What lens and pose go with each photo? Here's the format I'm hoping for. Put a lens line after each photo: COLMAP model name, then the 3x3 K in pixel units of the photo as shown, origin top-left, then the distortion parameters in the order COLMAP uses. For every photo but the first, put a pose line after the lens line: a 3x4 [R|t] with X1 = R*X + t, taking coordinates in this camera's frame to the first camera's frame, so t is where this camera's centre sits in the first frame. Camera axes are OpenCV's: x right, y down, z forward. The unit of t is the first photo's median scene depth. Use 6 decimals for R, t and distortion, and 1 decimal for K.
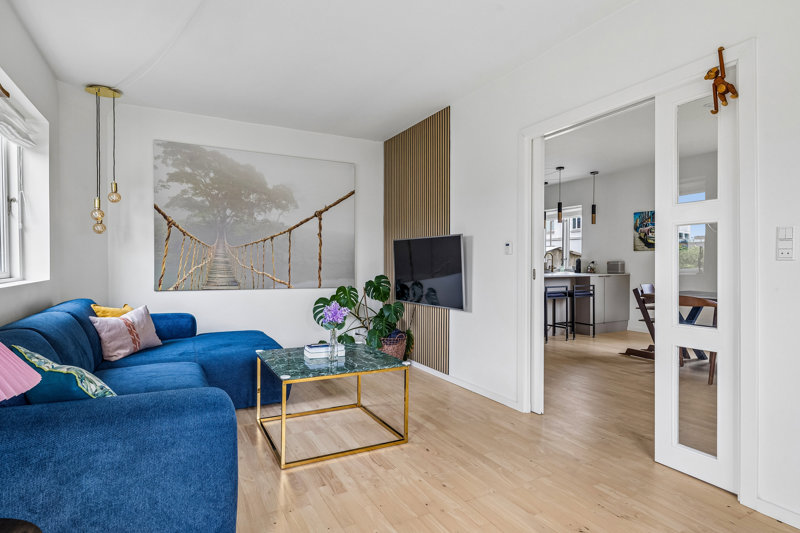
lens RADIAL K [[428.8, 0, 400.0], [0, 428.8, 266.2], [0, 0, 1]] dist [0.006281, 0.000289]
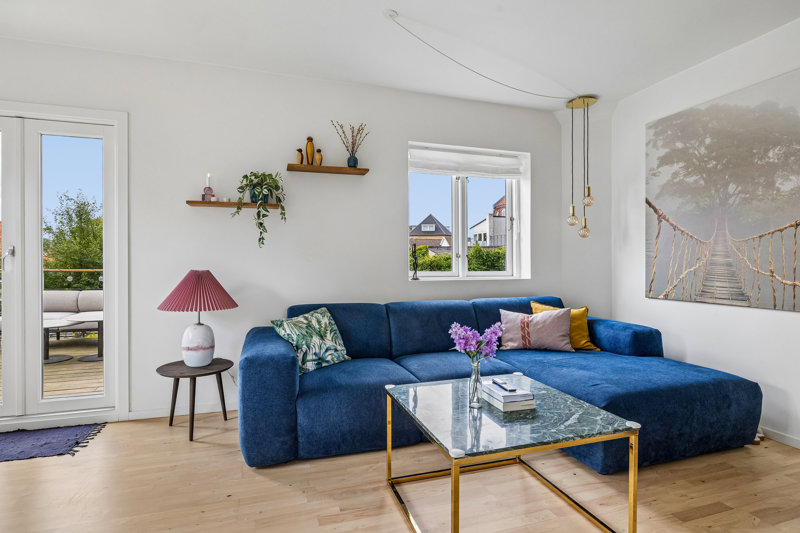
lens RADIAL K [[413.8, 0, 399.4], [0, 413.8, 265.9], [0, 0, 1]] dist [-0.001087, -0.000056]
pose [[-0.173629, 0.000210, -0.984811, 0.326997], [-0.008876, 0.999959, 0.001778, -0.003312], [0.984771, 0.009050, -0.173620, 0.628617]]
